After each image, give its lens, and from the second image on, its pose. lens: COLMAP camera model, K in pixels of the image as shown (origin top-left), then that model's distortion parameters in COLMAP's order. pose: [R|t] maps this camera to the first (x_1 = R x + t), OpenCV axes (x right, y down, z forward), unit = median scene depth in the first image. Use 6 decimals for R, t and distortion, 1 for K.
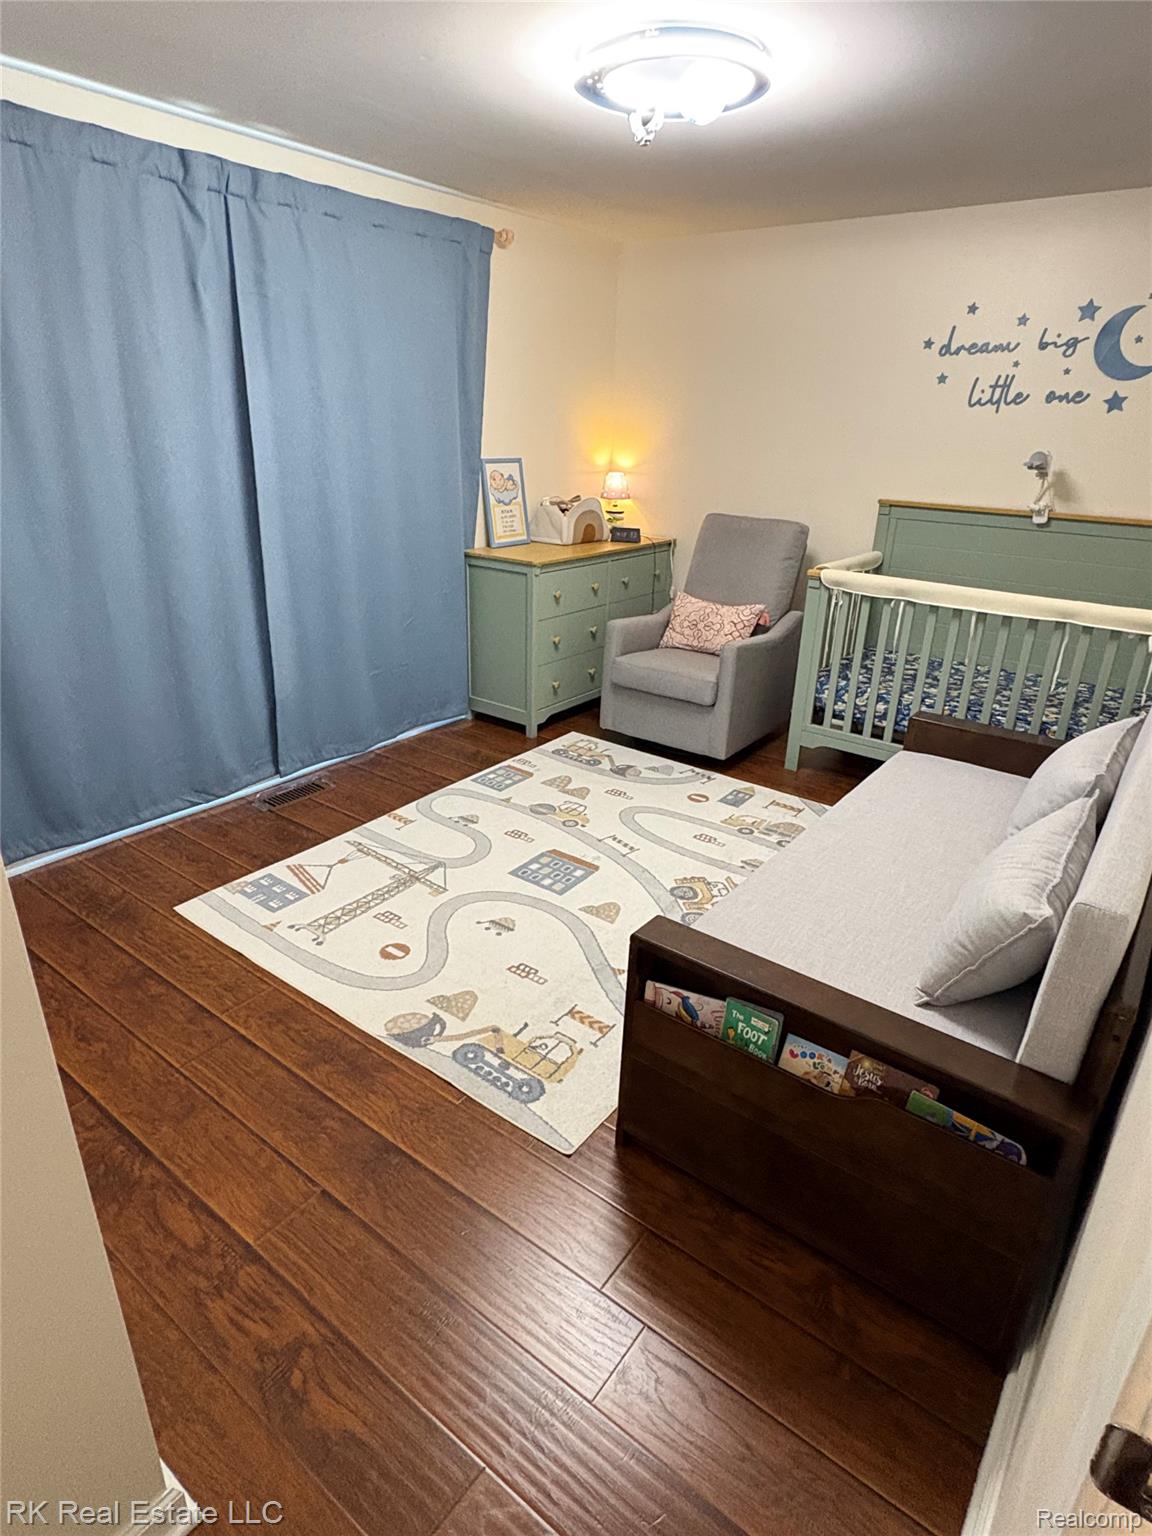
lens RADIAL K [[859.3, 0, 576.0], [0, 859.3, 773.5], [0, 0, 1]] dist [-0.001943, 0.001467]
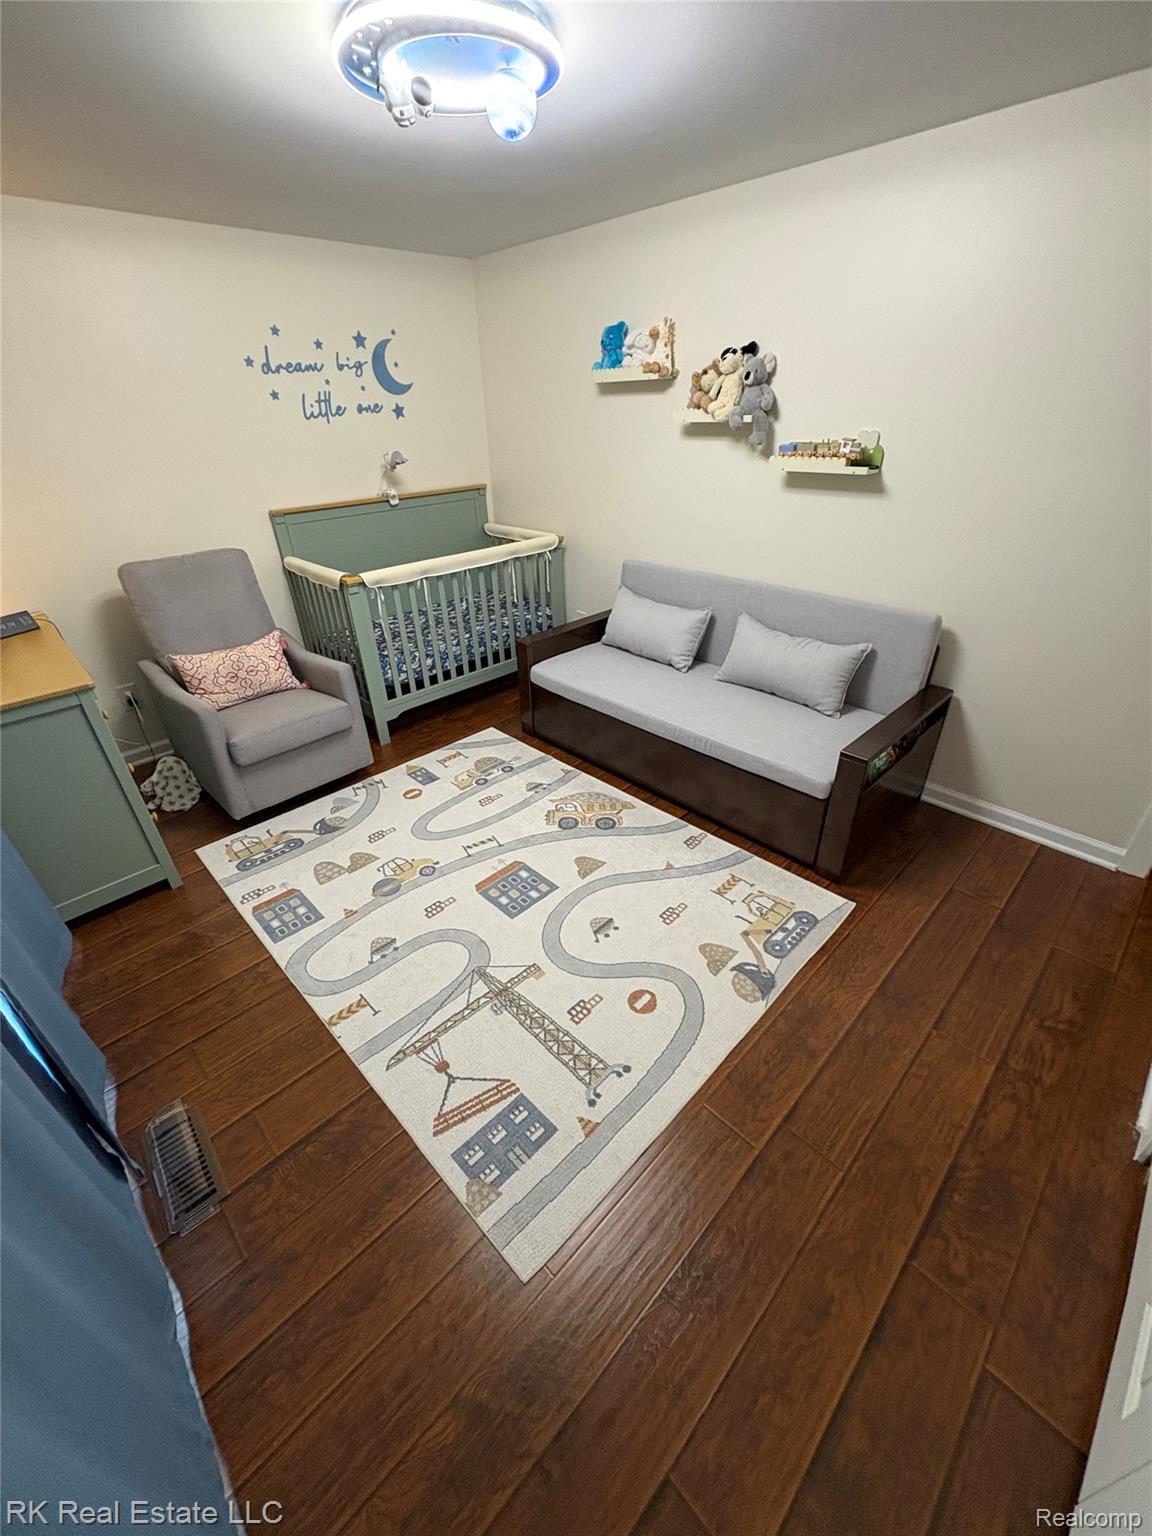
lens RADIAL K [[612.7, 0, 571.8], [0, 612.7, 771.5], [0, 0, 1]] dist [0.001896, 0.000057]
pose [[0.147104, -0.535307, 0.831749, -0.666521], [0.409928, 0.798277, 0.441264, -0.365900], [-0.900178, 0.276045, 0.336867, 0.718376]]
